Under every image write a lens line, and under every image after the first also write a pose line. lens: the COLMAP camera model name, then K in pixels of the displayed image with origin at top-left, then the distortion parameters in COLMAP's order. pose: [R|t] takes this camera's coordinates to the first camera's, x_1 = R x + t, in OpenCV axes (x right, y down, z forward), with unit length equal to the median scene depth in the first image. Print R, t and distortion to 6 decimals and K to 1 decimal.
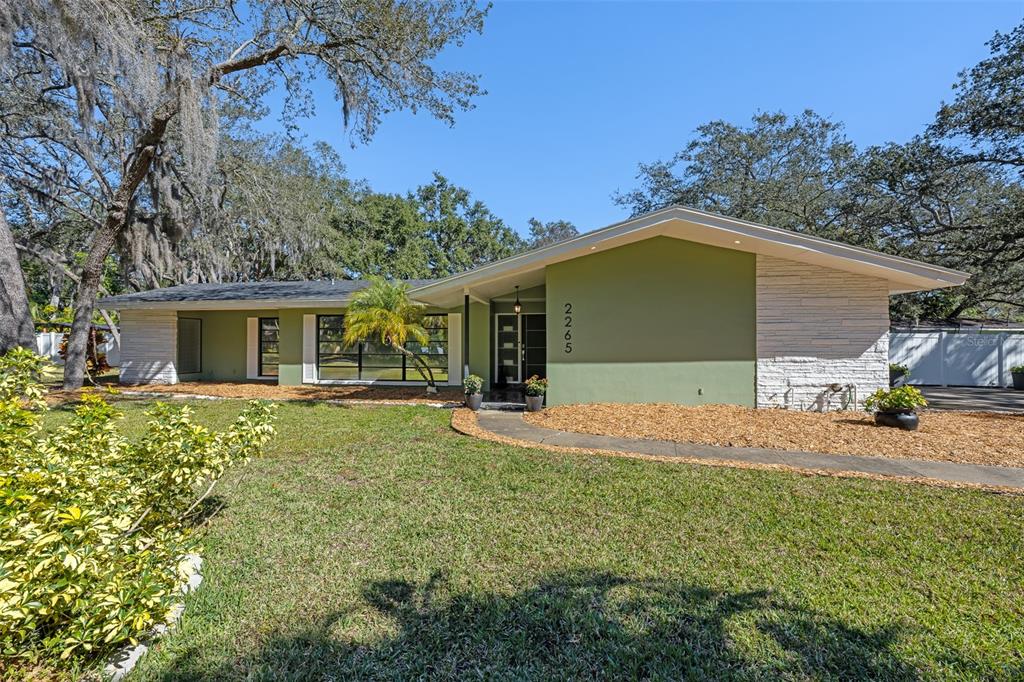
lens RADIAL K [[428.5, 0, 512.0], [0, 428.5, 341.0], [0, 0, 1]] dist [0.037162, 0.000073]
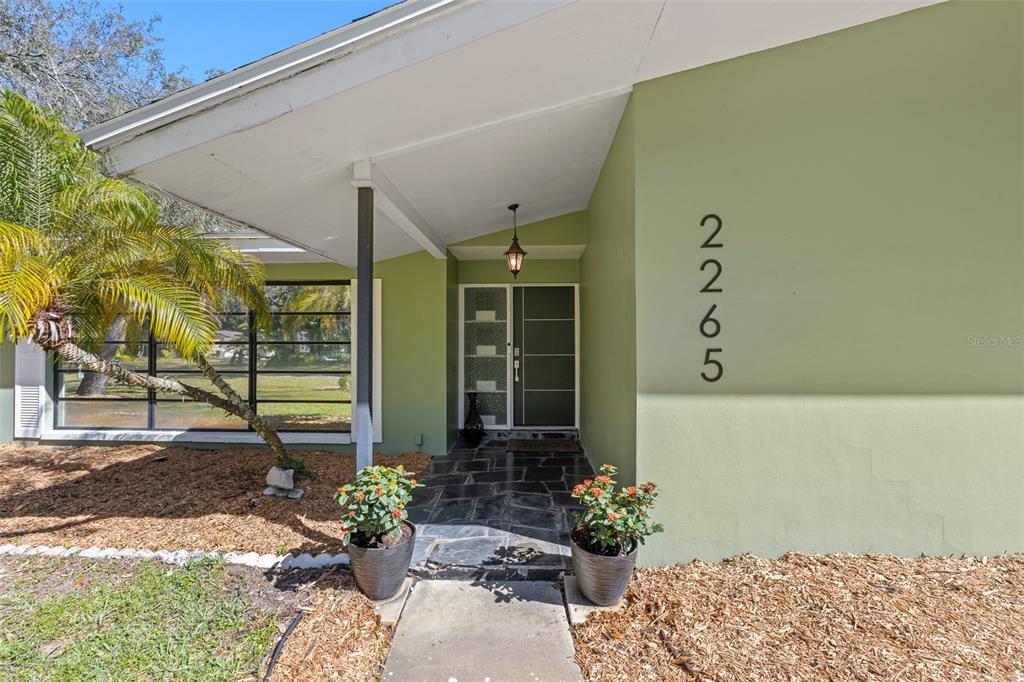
lens RADIAL K [[428.5, 0, 512.0], [0, 428.5, 341.0], [0, 0, 1]] dist [0.037162, 0.000073]
pose [[0.996350, -0.000694, 0.085353, -0.021459], [0.000375, 0.999993, 0.003747, -0.001345], [-0.085355, -0.003702, 0.996344, 0.523435]]
